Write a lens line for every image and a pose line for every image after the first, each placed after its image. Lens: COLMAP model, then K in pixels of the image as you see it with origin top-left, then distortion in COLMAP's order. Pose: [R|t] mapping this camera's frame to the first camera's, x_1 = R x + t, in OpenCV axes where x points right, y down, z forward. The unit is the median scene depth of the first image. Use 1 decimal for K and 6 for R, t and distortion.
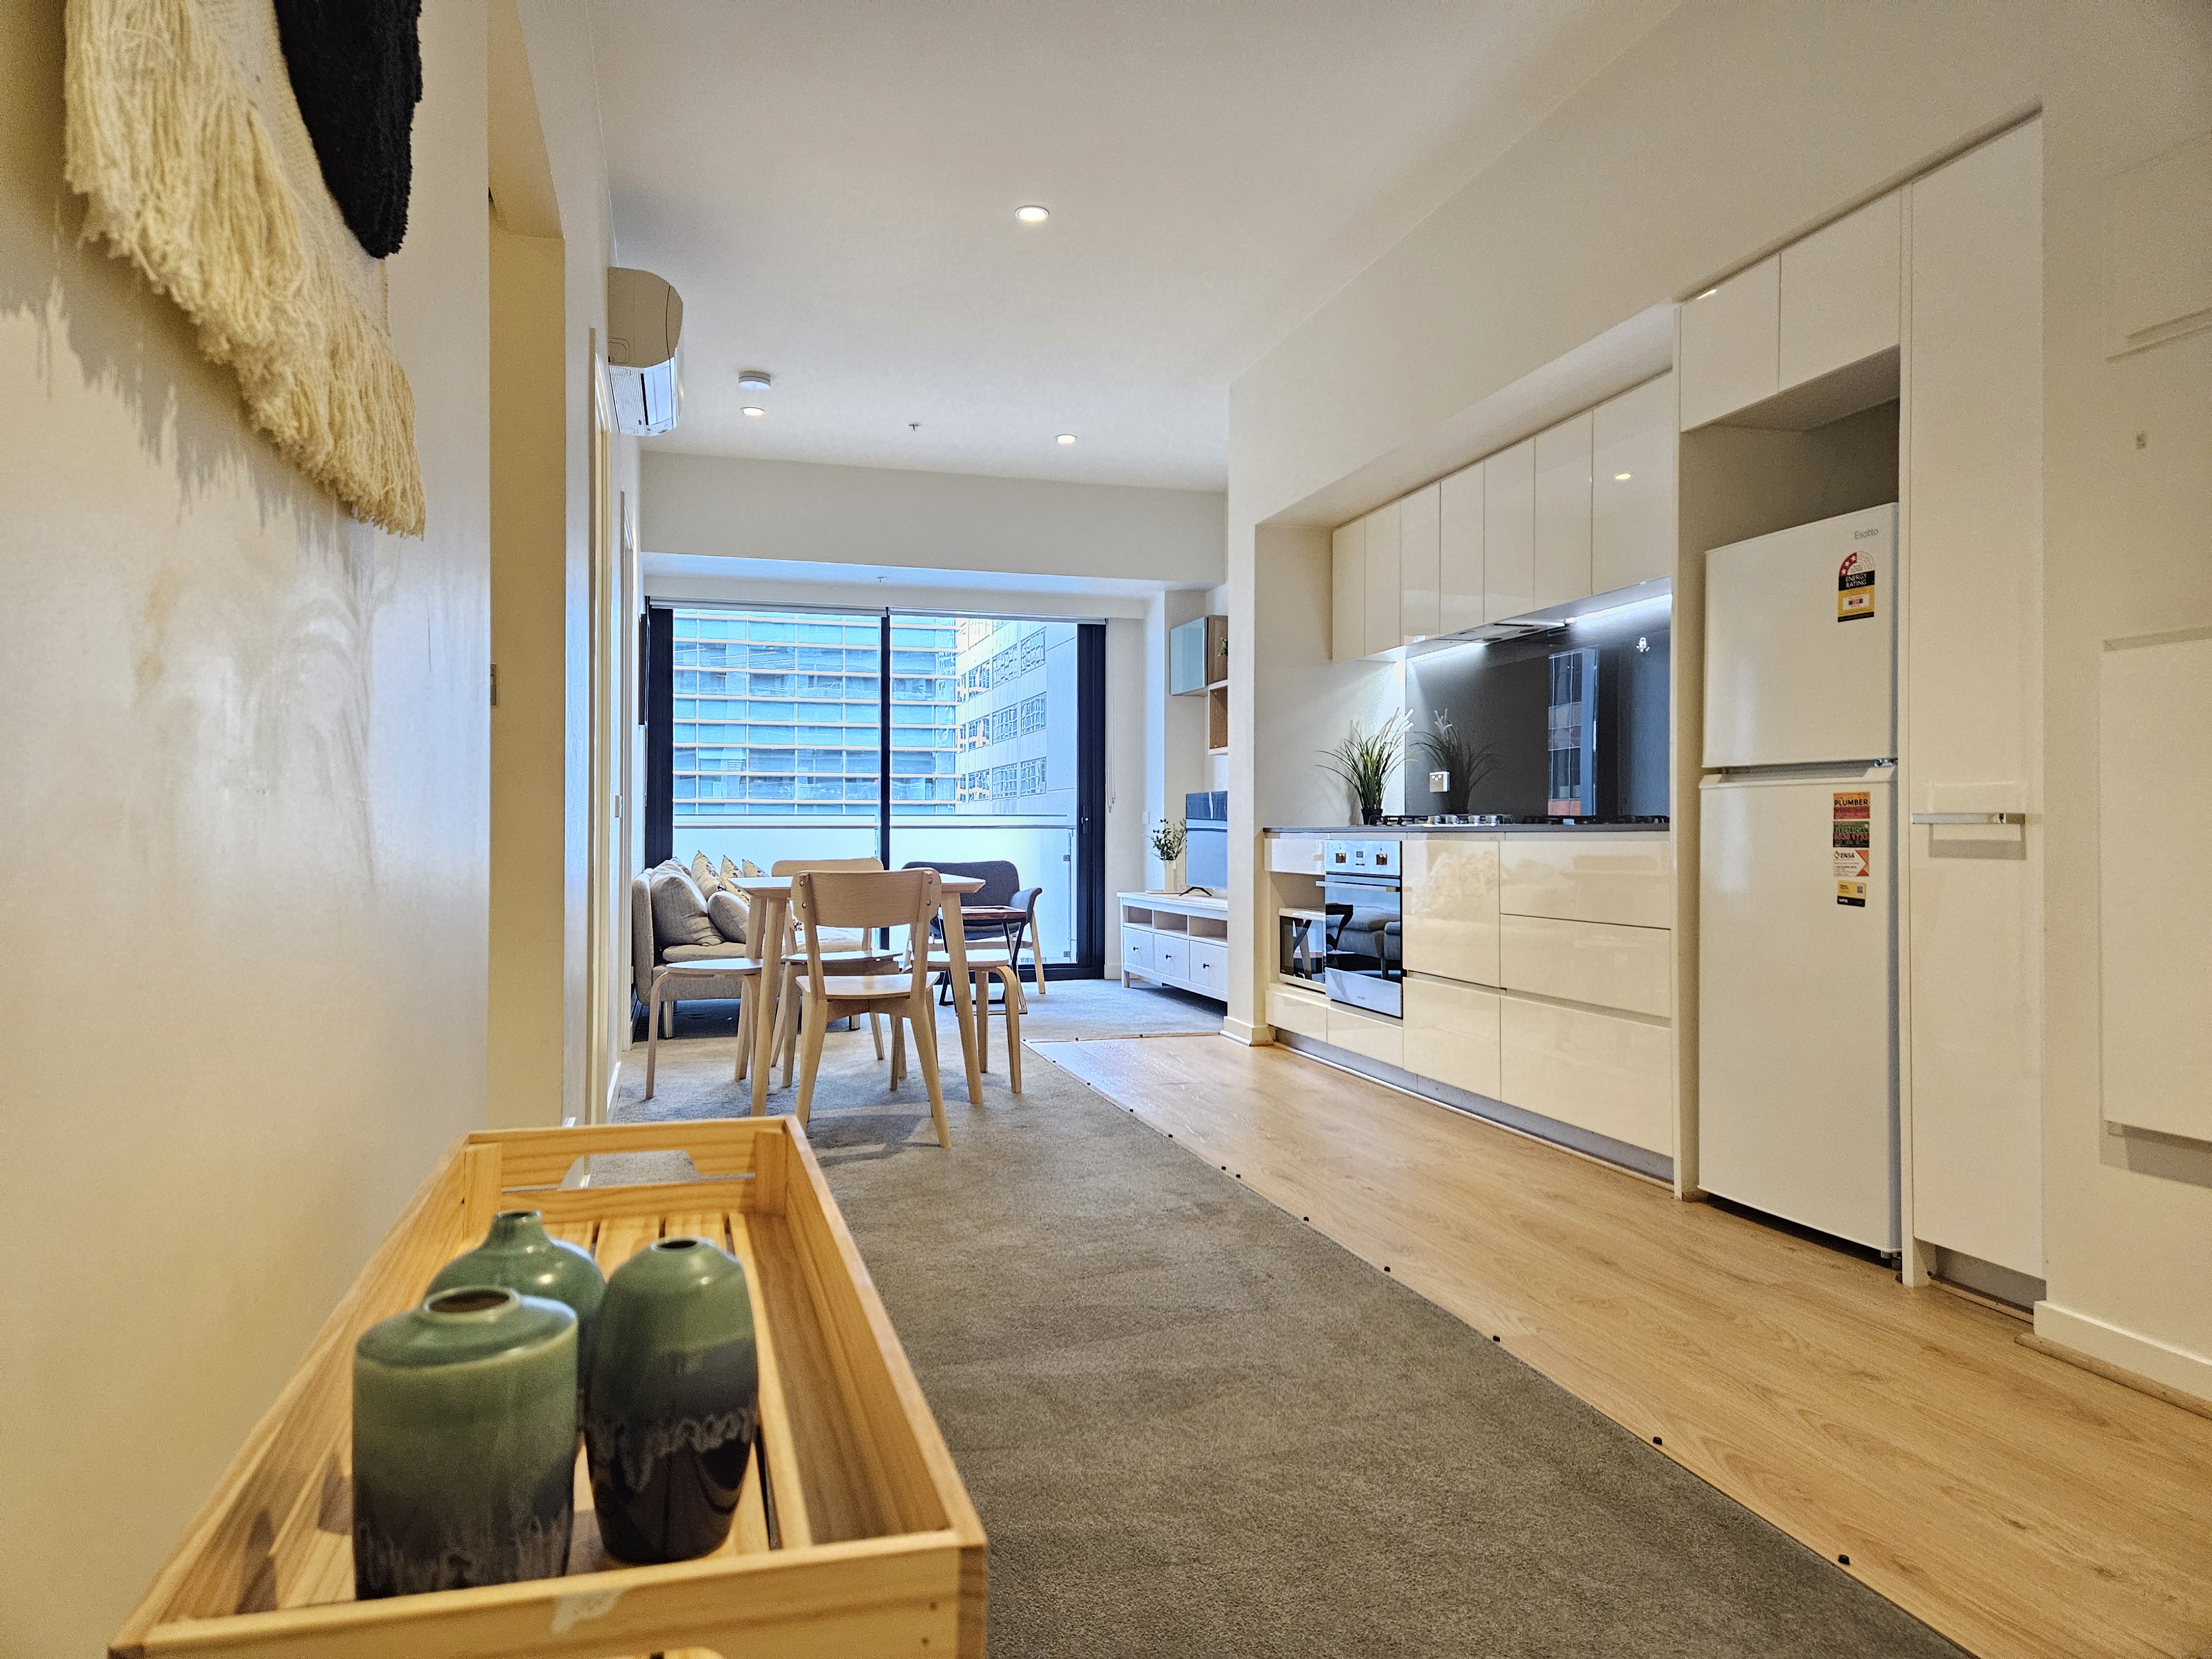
lens RADIAL K [[1410.7, 0, 1103.0], [0, 1410.7, 826.7], [0, 0, 1]] dist [0.018152, -0.001355]
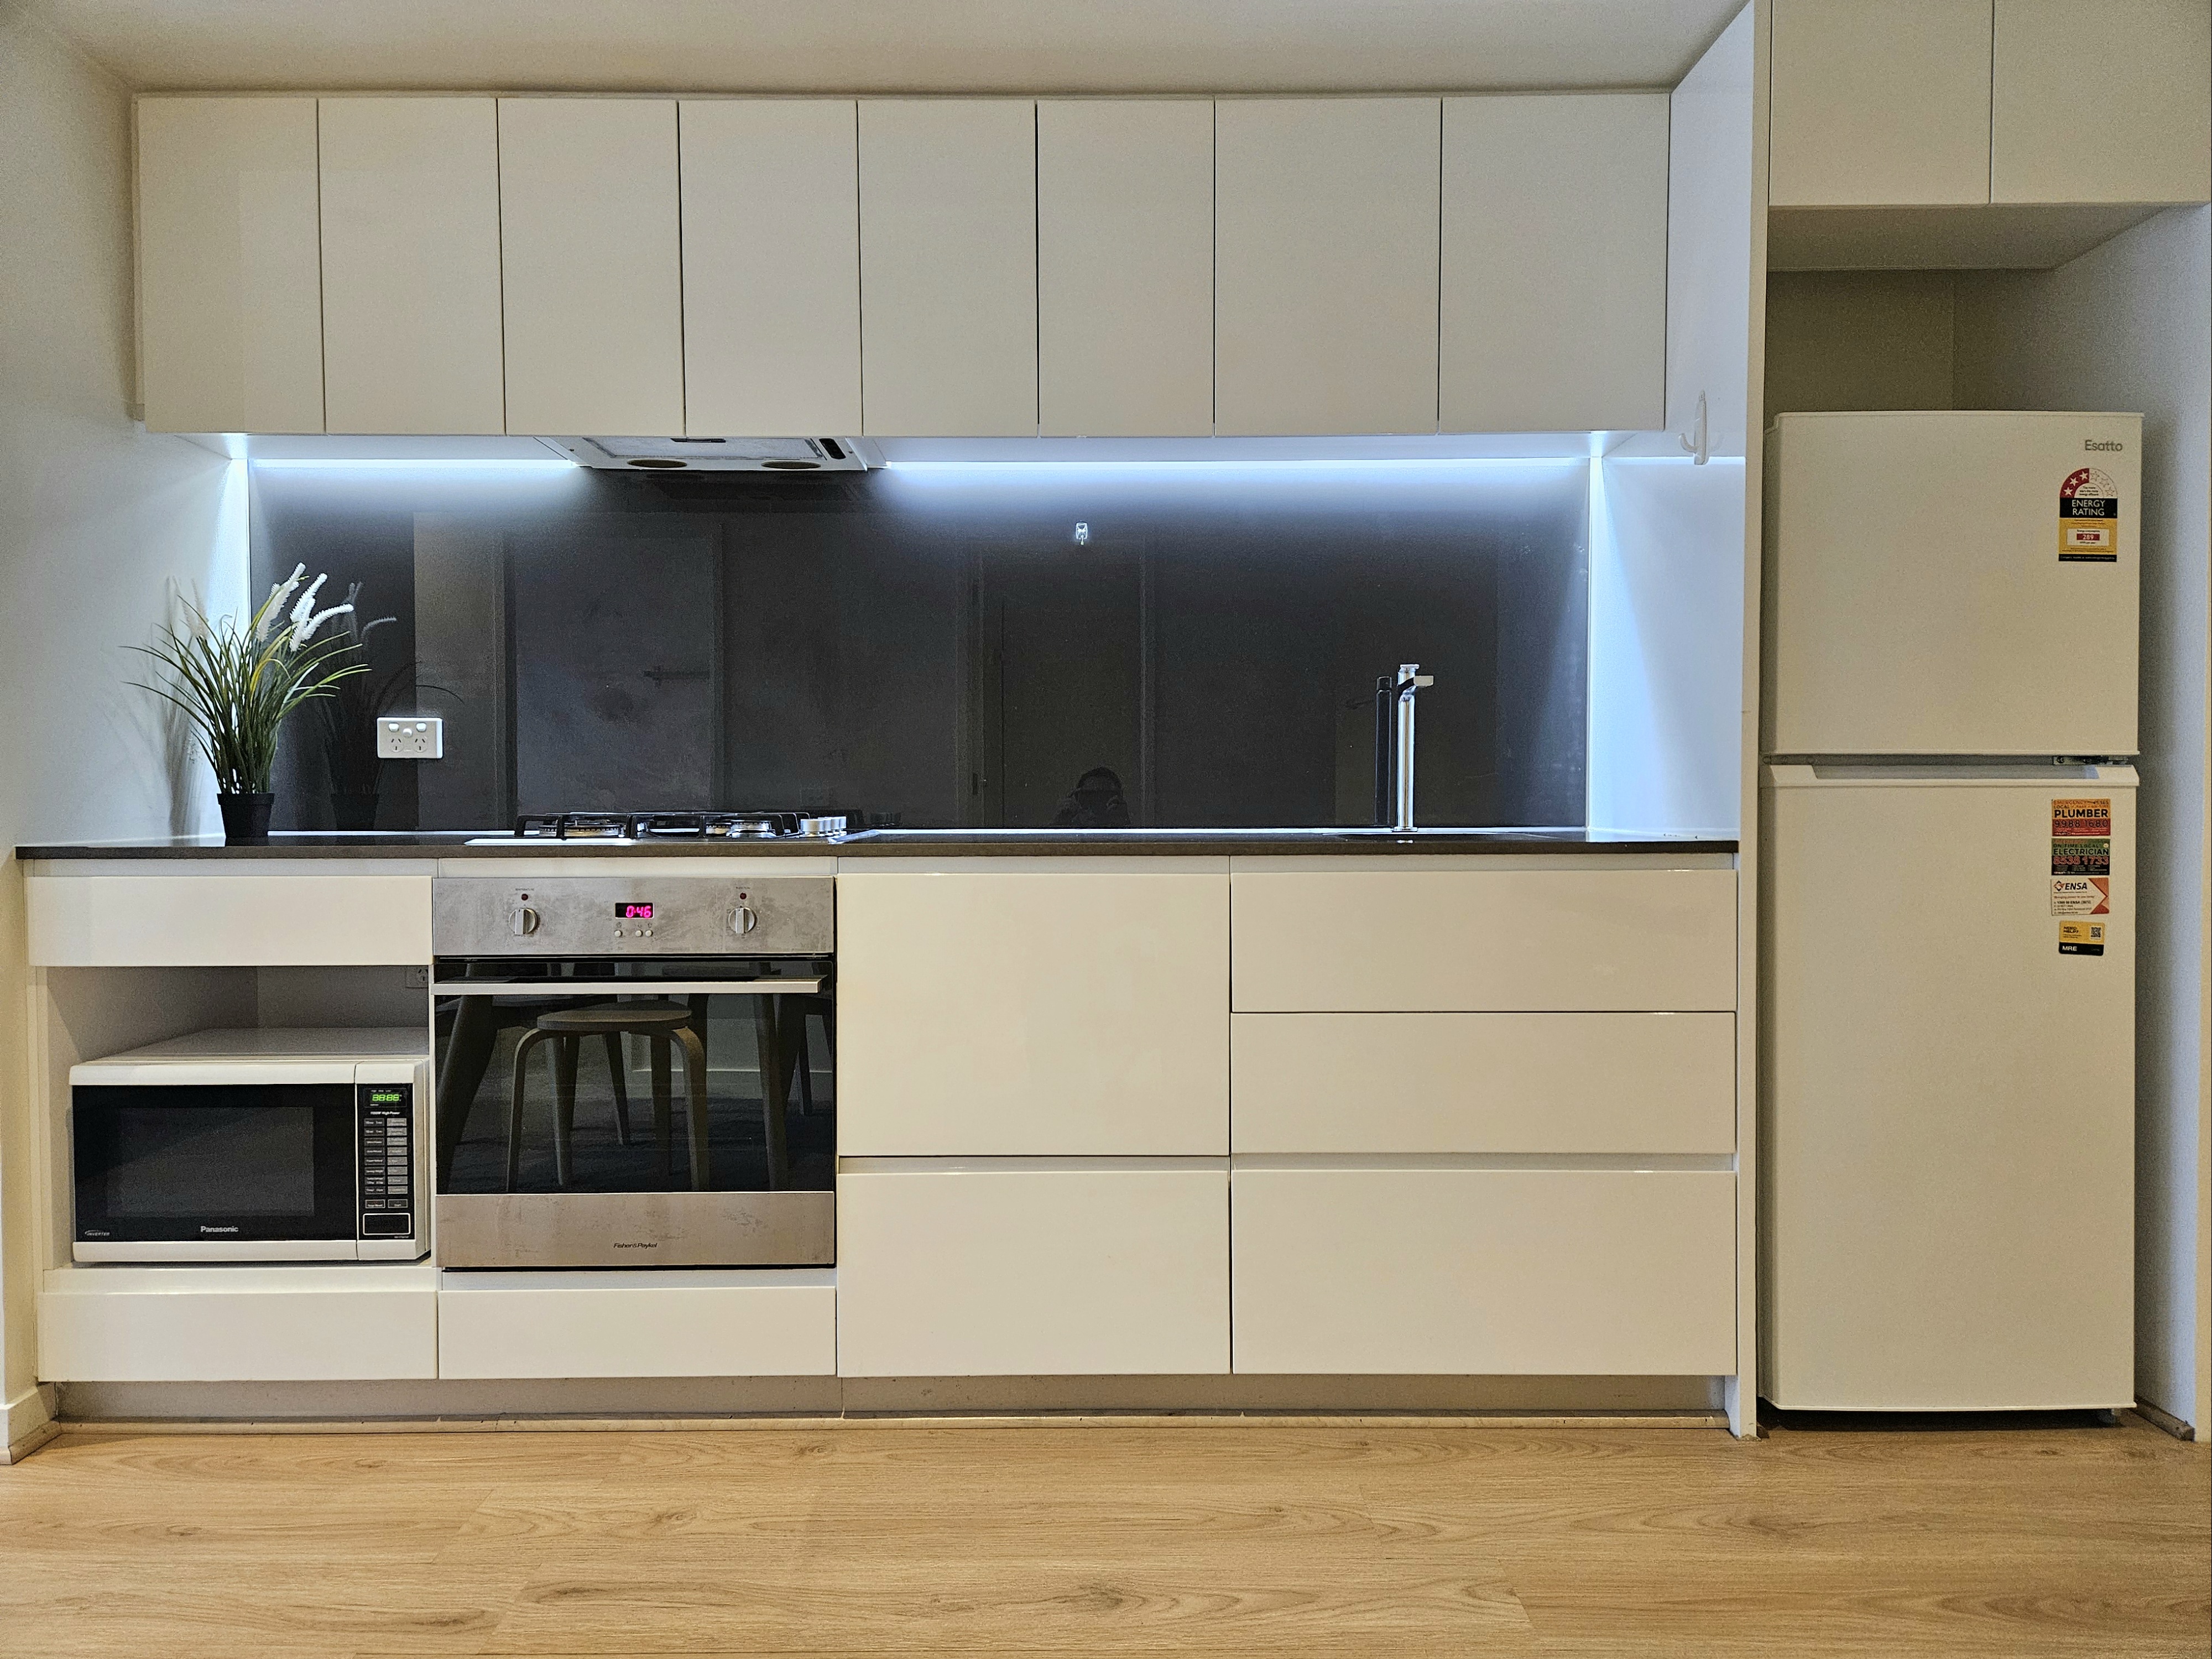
lens RADIAL K [[1410.7, 0, 1113.9], [0, 1410.7, 857.7], [0, 0, 1]] dist [0.018152, -0.001355]
pose [[0.280529, -0.035438, 0.959191, -0.311811], [-0.001152, 0.999305, 0.037257, -0.020785], [-0.959845, -0.011557, 0.280293, 1.261807]]
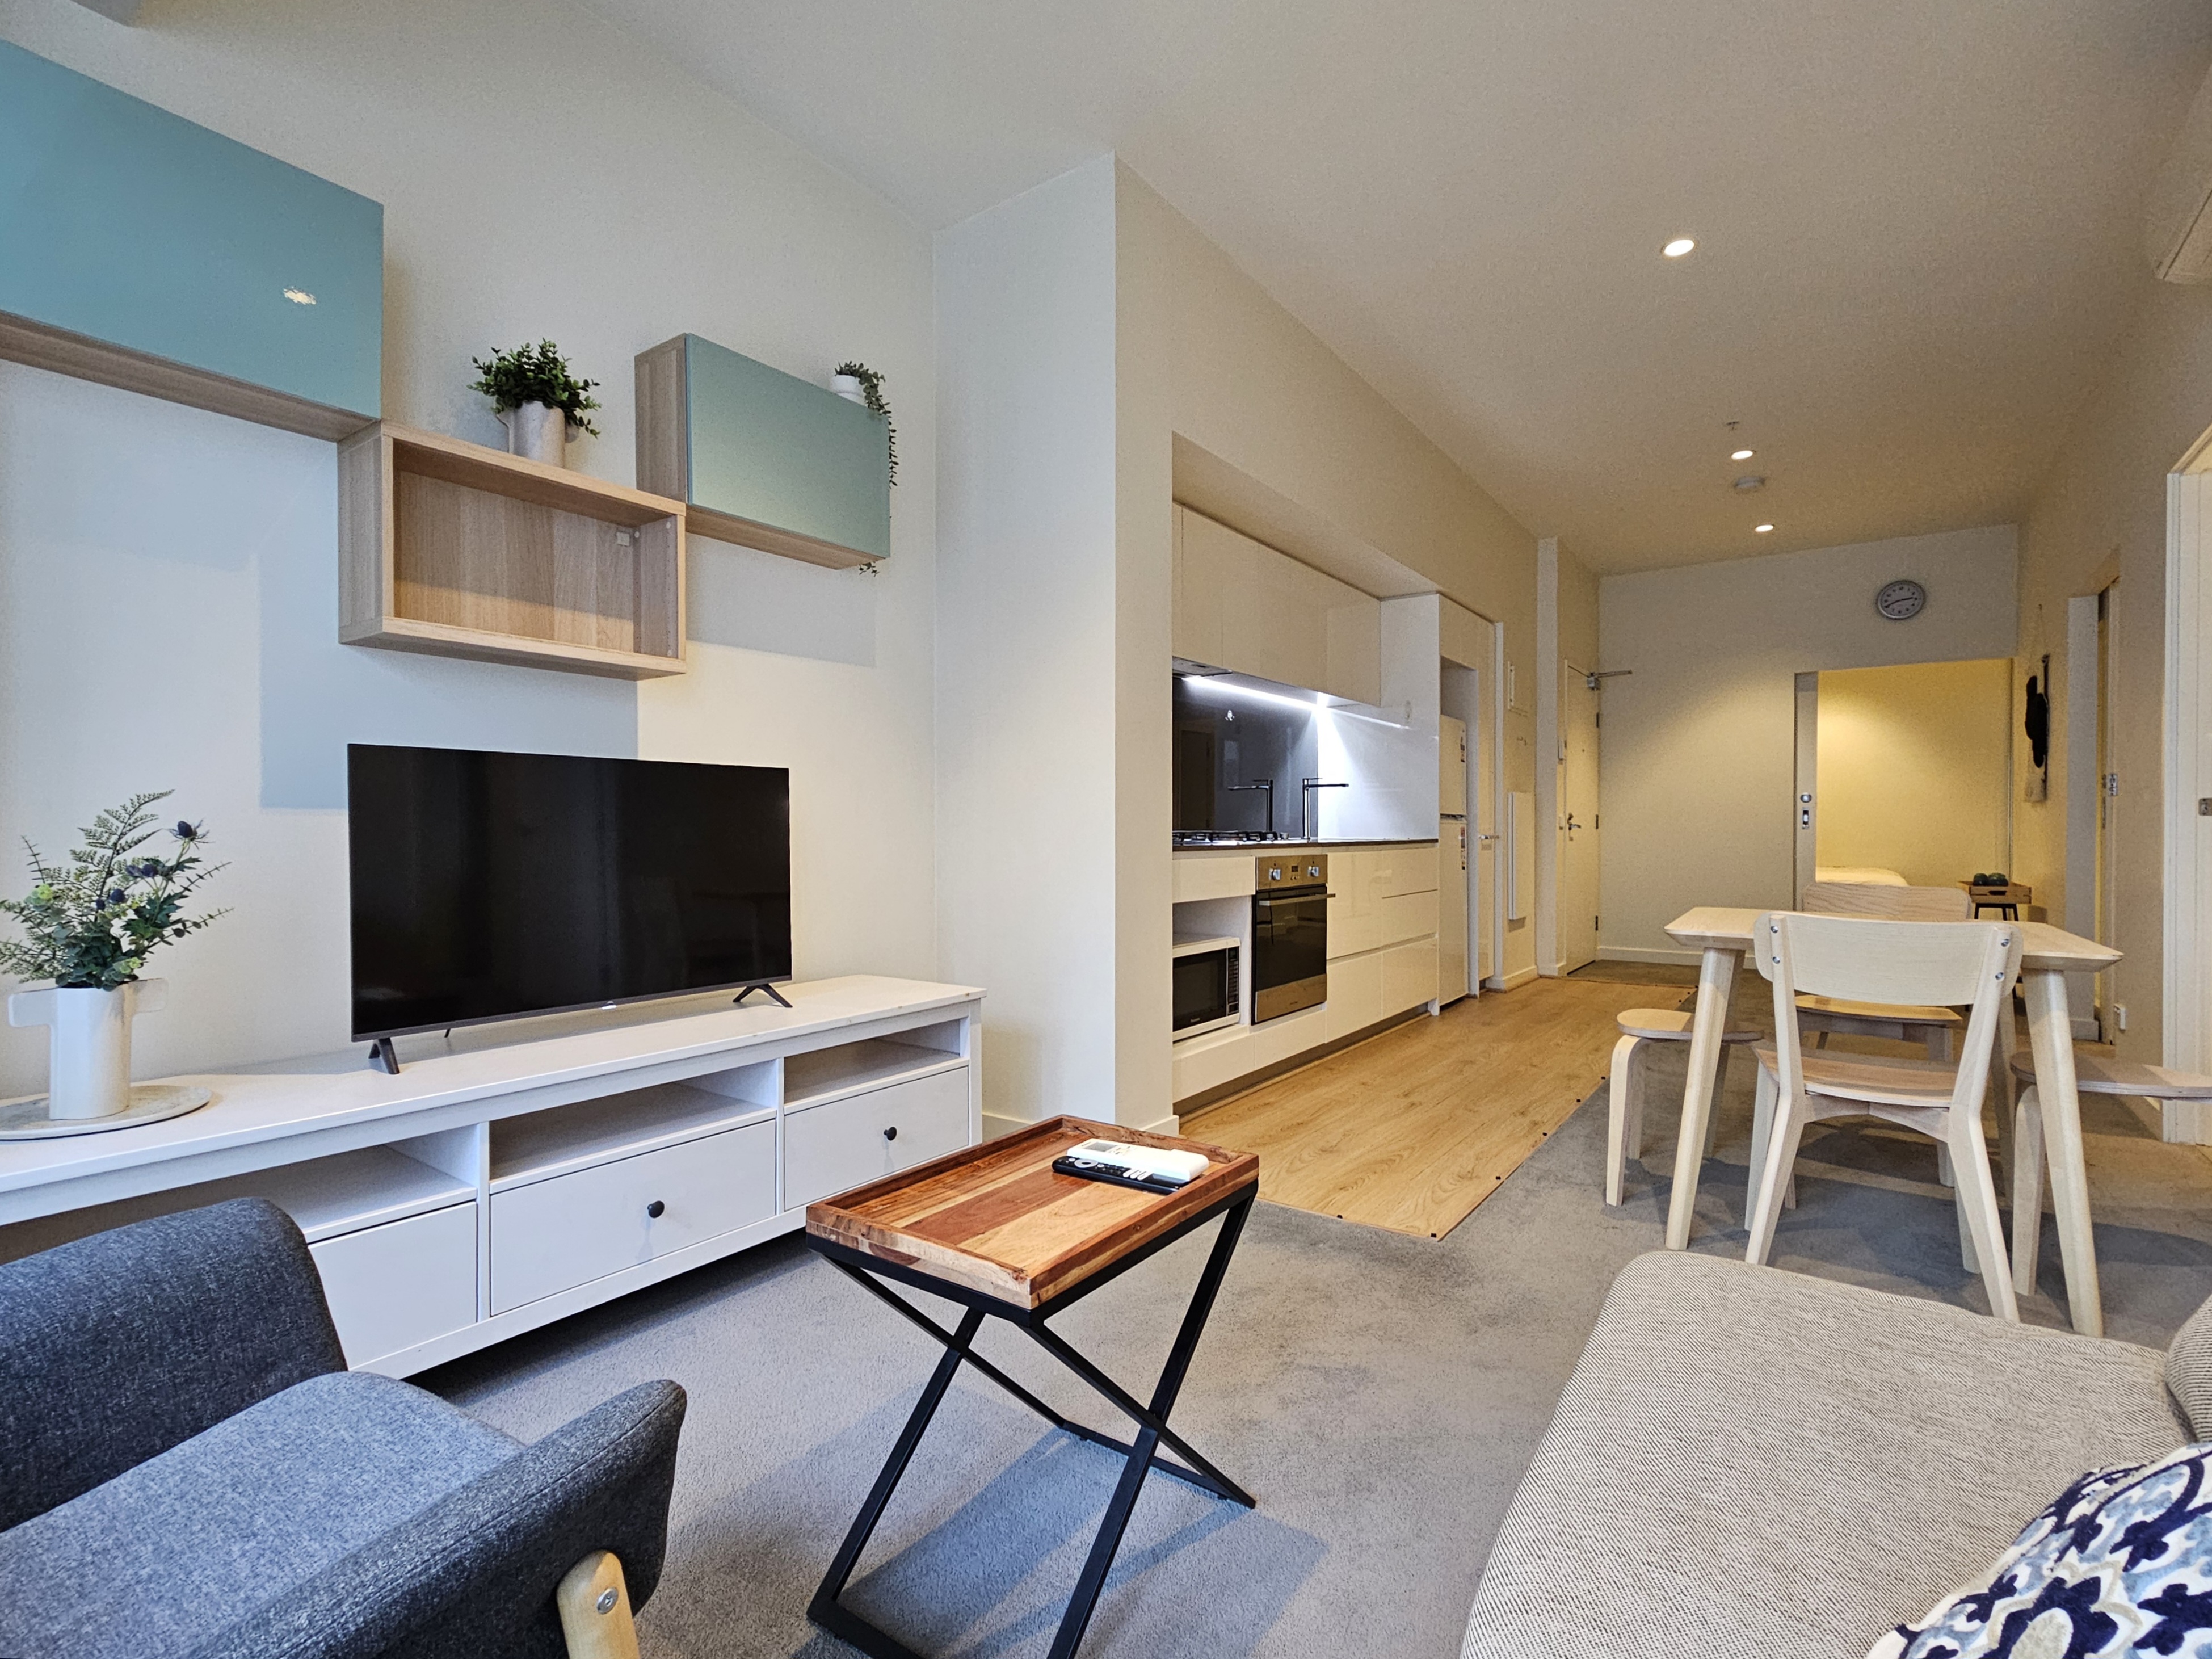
lens RADIAL K [[1040.4, 0, 1087.5], [0, 1040.4, 834.9], [0, 0, 1]] dist [0.005005, -0.000176]
pose [[-0.613146, -0.013994, 0.789846, -0.585176], [-0.014769, 0.999871, 0.006250, -0.016407], [-0.789832, -0.007833, -0.613274, 2.722589]]
